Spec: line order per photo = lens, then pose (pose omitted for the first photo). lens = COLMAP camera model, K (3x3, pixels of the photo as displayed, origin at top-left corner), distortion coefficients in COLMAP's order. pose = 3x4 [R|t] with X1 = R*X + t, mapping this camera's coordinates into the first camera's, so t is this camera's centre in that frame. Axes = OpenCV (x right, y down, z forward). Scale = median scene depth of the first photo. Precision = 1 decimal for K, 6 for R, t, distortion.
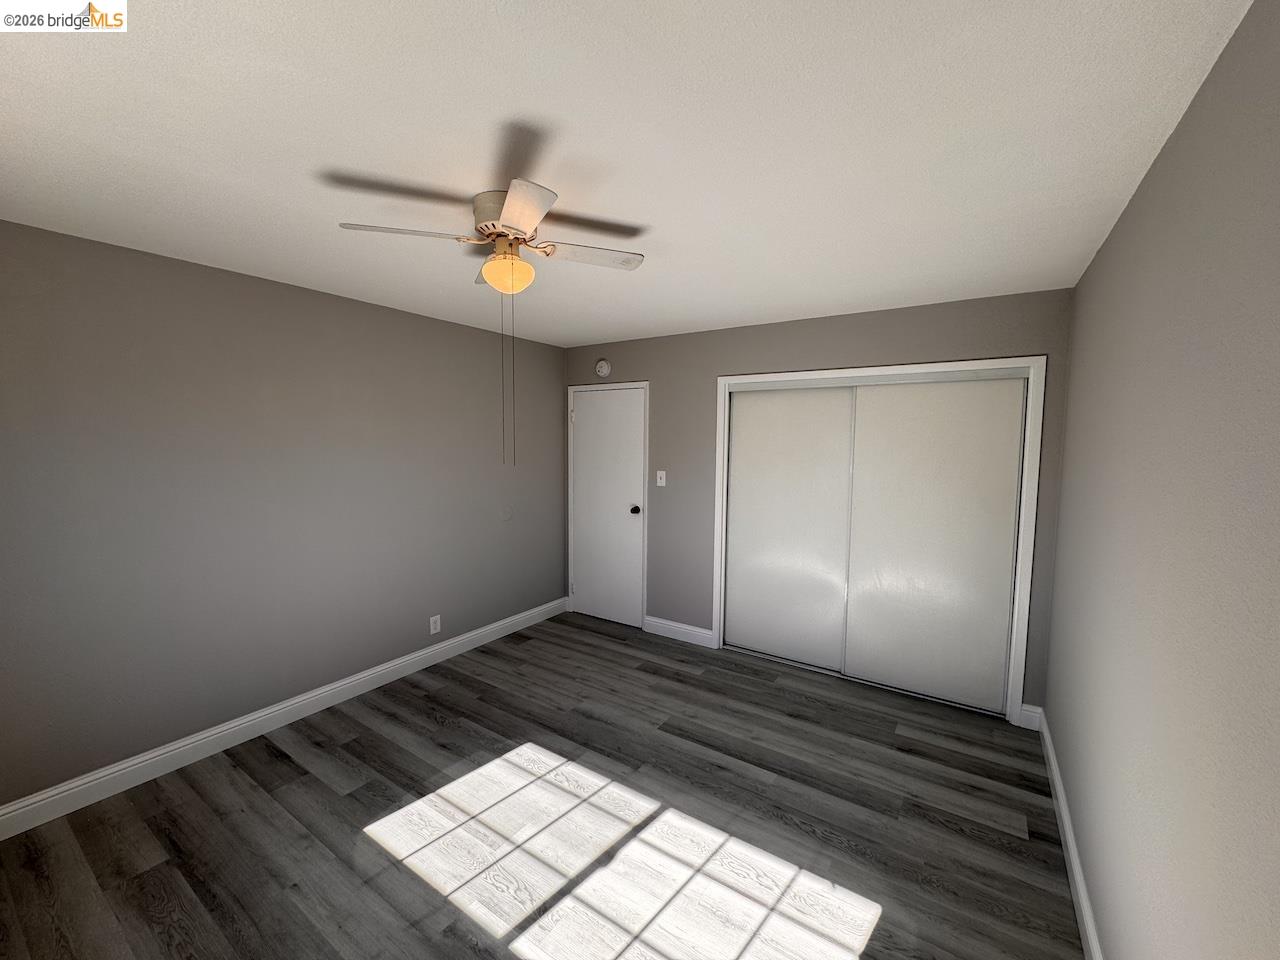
lens RADIAL K [[511.0, 0, 642.6], [0, 511.0, 481.2], [0, 0, 1]] dist [-0.001716, 0.000033]
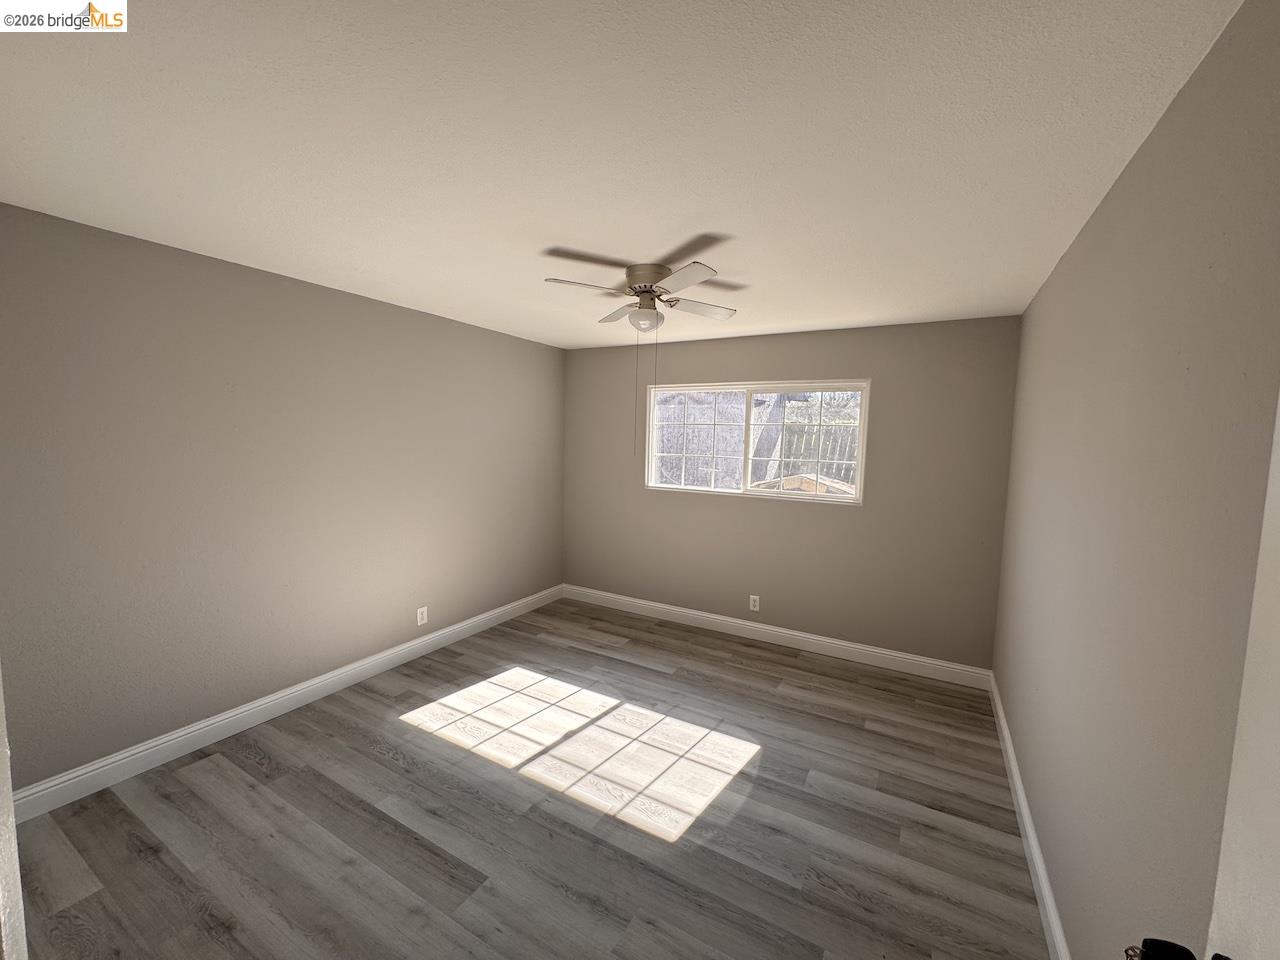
lens RADIAL K [[511.0, 0, 642.9], [0, 511.0, 473.8], [0, 0, 1]] dist [-0.001716, 0.000033]
pose [[-0.996999, -0.030845, -0.071004, -0.115036], [-0.041400, 0.987460, 0.152346, -0.142542], [0.065414, 0.154829, -0.985773, 1.728684]]
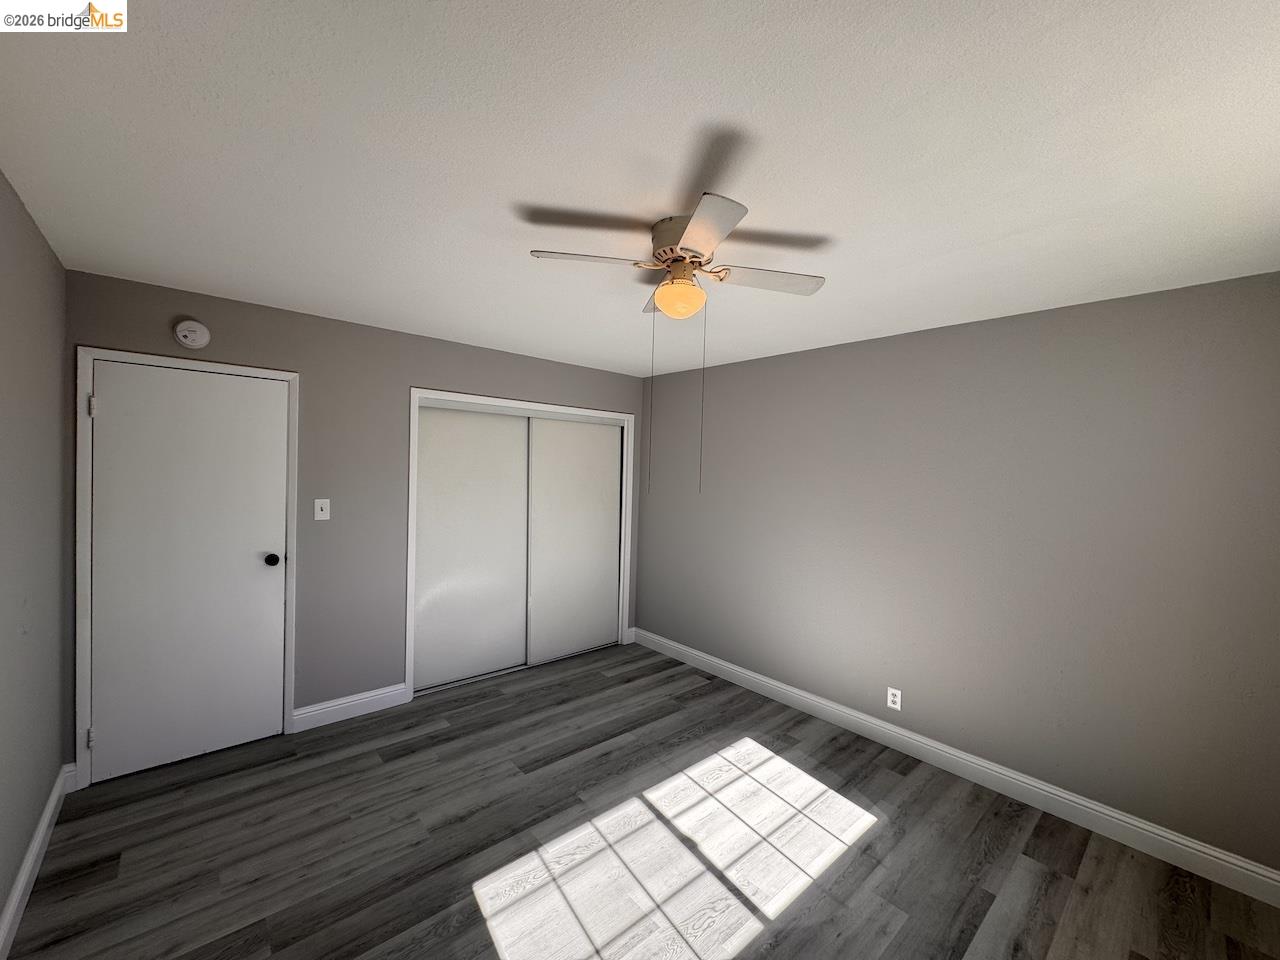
lens RADIAL K [[511.0, 0, 638.1], [0, 511.0, 474.7], [0, 0, 1]] dist [-0.001716, 0.000033]
pose [[0.260598, -0.012867, 0.965362, -0.881334], [0.050791, 0.998709, -0.000399, -0.050386], [-0.964110, 0.049136, 0.260916, 0.588627]]
